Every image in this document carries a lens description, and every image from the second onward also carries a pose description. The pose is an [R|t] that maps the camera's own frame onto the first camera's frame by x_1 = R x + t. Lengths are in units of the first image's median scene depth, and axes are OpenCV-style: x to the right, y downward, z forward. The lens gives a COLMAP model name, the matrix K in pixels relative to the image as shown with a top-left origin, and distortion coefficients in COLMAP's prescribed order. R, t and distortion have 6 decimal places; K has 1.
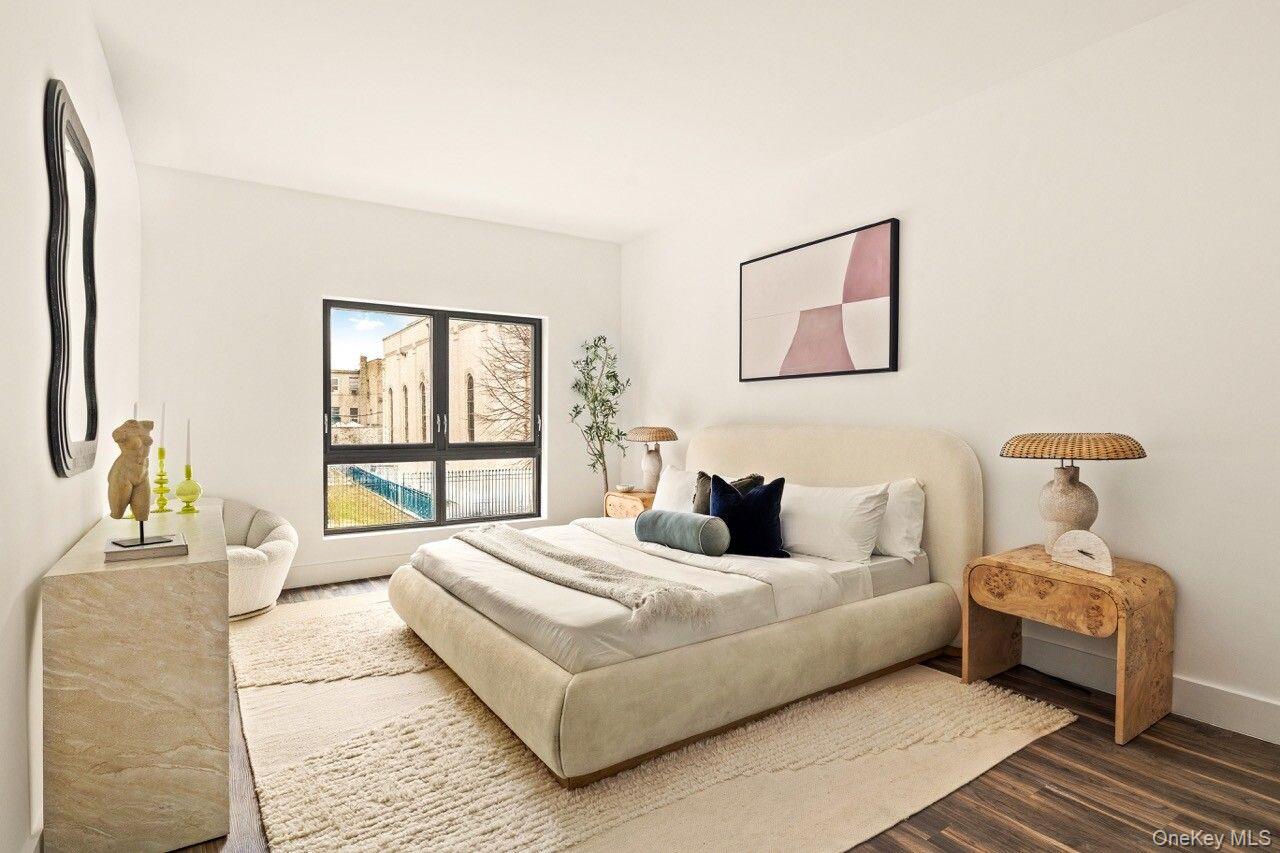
lens RADIAL K [[636.2, 0, 647.6], [0, 636.2, 421.4], [0, 0, 1]] dist [-0.000434, 0.000161]
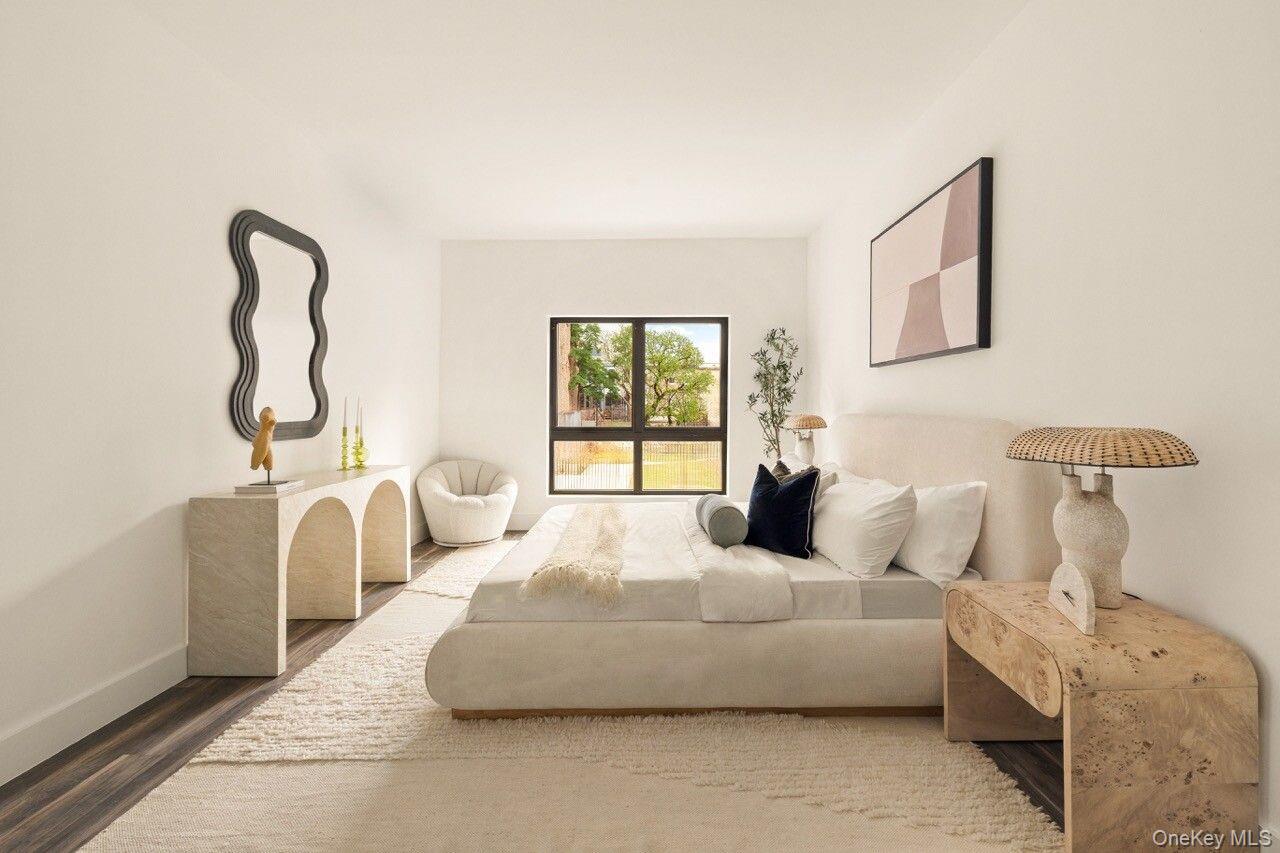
lens RADIAL K [[549.4, 0, 609.9], [0, 549.4, 403.3], [0, 0, 1]] dist [-0.001100, -0.000011]
pose [[0.835608, -0.005085, -0.549302, 0.223621], [-0.000758, 0.999946, -0.010409, -0.000297], [0.549325, 0.009114, 0.835559, 0.096269]]
